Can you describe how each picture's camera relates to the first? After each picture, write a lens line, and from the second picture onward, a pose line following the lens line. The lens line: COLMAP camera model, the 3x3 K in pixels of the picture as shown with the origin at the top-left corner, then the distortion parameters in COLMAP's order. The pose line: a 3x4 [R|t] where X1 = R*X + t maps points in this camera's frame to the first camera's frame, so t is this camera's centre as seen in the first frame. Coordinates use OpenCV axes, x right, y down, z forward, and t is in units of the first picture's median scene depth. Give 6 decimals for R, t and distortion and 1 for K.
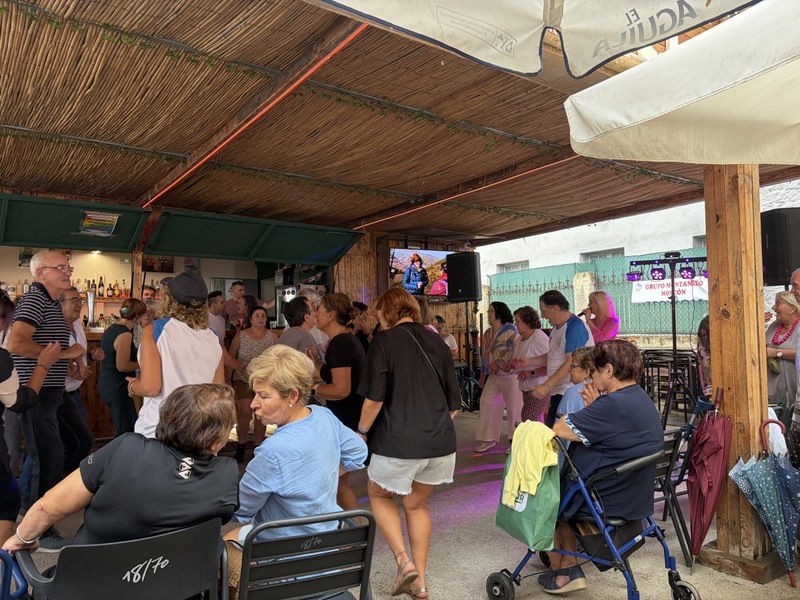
lens RADIAL K [[599.4, 0, 401.2], [0, 599.4, 306.5], [0, 0, 1]] dist [0.062005, -0.070707]
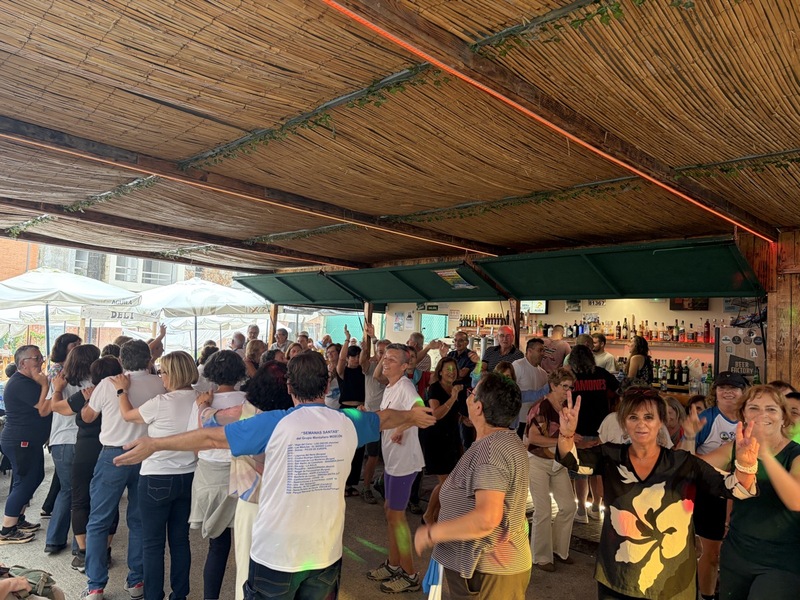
lens RADIAL K [[599.4, 0, 402.8], [0, 599.4, 307.3], [0, 0, 1]] dist [0.062005, -0.070707]
pose [[0.132331, -0.033261, -0.990647, 0.496763], [-0.006137, 0.999390, -0.034374, -0.037827], [0.991187, 0.010628, 0.132046, 0.639854]]
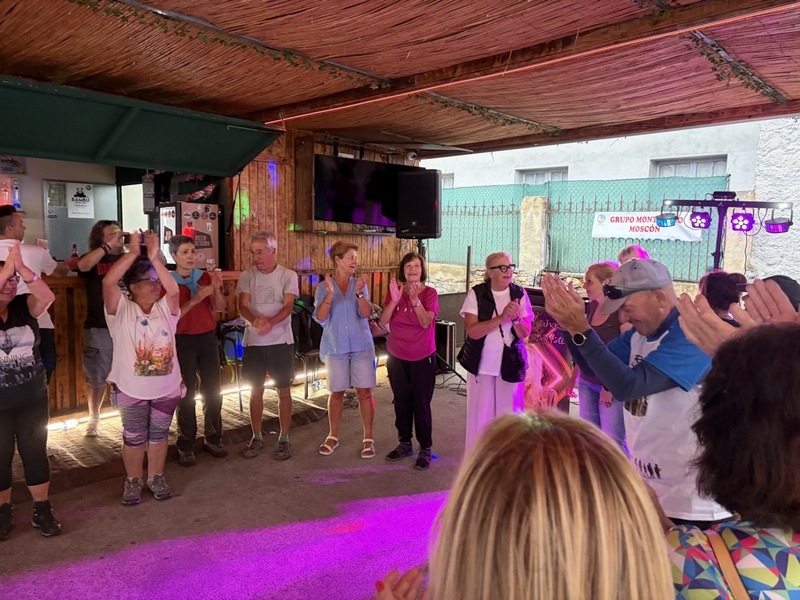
lens RADIAL K [[599.4, 0, 394.6], [0, 599.4, 294.2], [0, 0, 1]] dist [0.062005, -0.070707]
pose [[0.982188, 0.021976, 0.186611, -0.065003], [-0.048651, 0.989013, 0.139594, -0.046253], [-0.181493, -0.146186, 0.972466, 0.320783]]
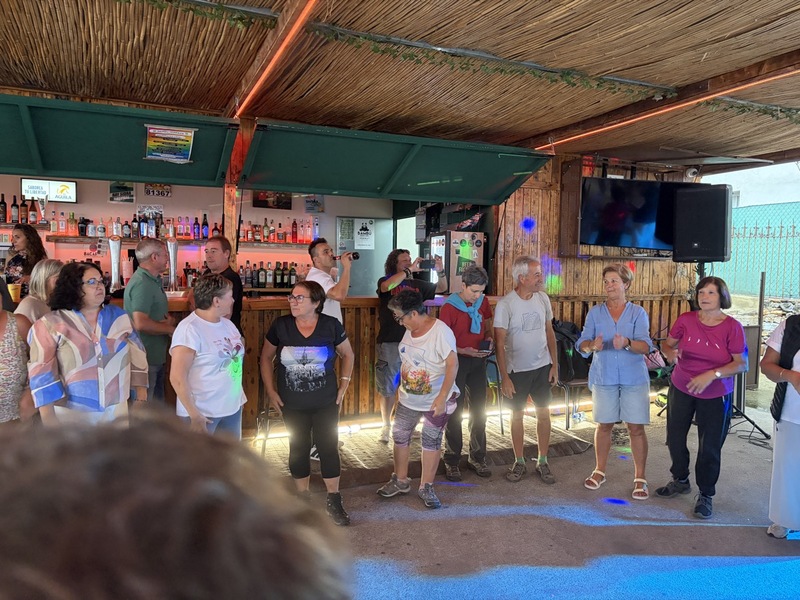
lens RADIAL K [[599.4, 0, 400.9], [0, 599.4, 307.5], [0, 0, 1]] dist [0.062005, -0.070707]
pose [[0.976425, 0.047738, -0.210514, -0.080914], [-0.021606, 0.991955, 0.124732, -0.038589], [0.214775, -0.117243, 0.969601, 0.321439]]
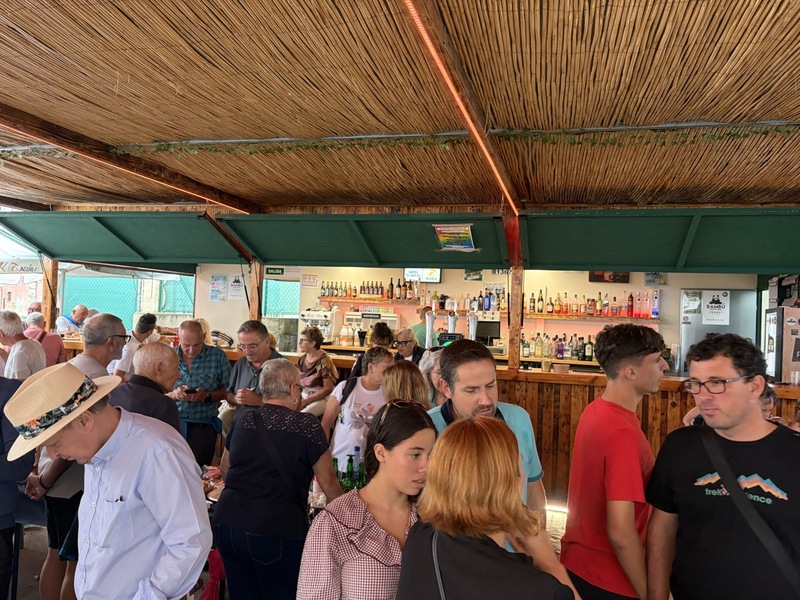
lens RADIAL K [[599.4, 0, 403.9], [0, 599.4, 294.1], [0, 0, 1]] dist [0.062005, -0.070707]
pose [[0.616380, 0.012601, -0.787348, 0.079481], [-0.013811, 0.999891, 0.005191, -0.053827], [0.787328, 0.007674, 0.616487, 0.379644]]
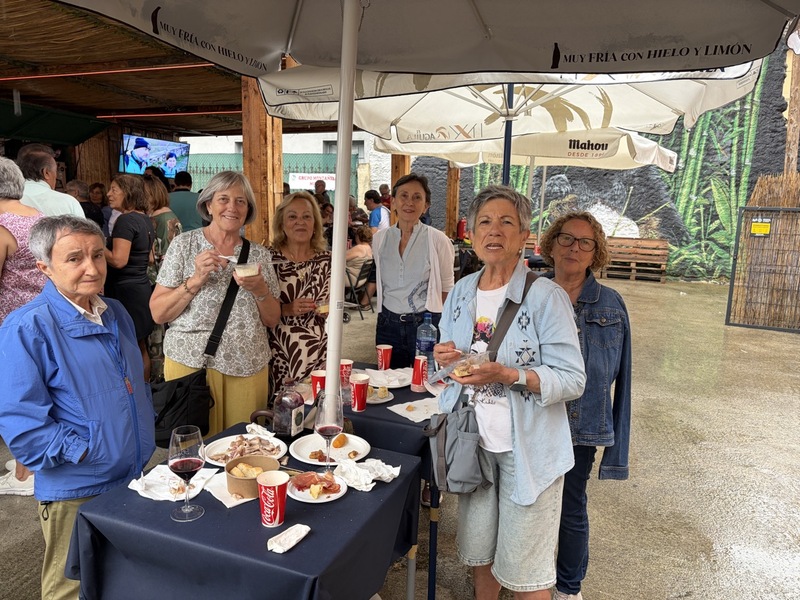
lens RADIAL K [[599.4, 0, 399.6], [0, 599.4, 298.9], [0, 0, 1]] dist [0.062005, -0.070707]
pose [[0.790981, -0.063068, 0.608582, -0.397227], [-0.057654, 0.982564, 0.176759, -0.023938], [-0.609118, -0.174900, 0.773553, -0.385381]]
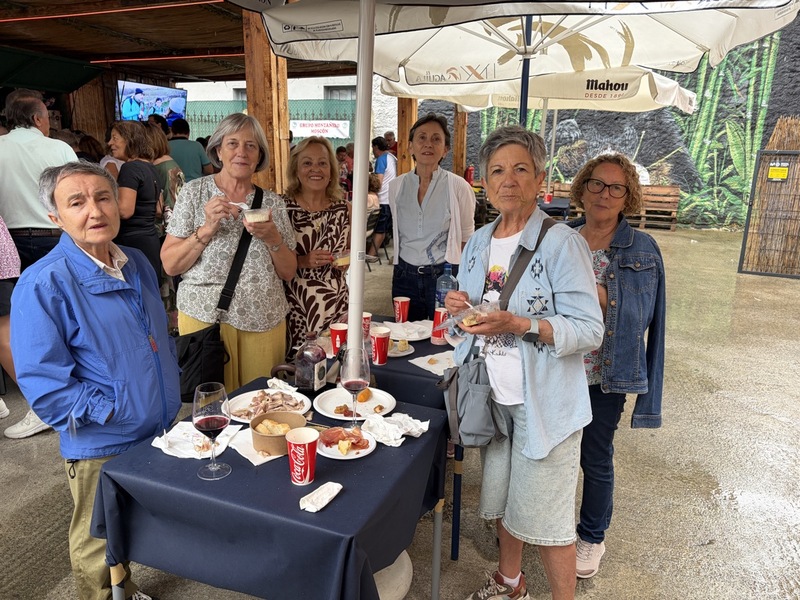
lens RADIAL K [[599.4, 0, 400.5], [0, 599.4, 303.9], [0, 0, 1]] dist [0.062005, -0.070707]
pose [[0.791808, -0.124108, 0.598028, -0.397694], [-0.048493, 0.963272, 0.264113, -0.021248], [-0.608842, -0.238127, 0.756708, -0.371345]]
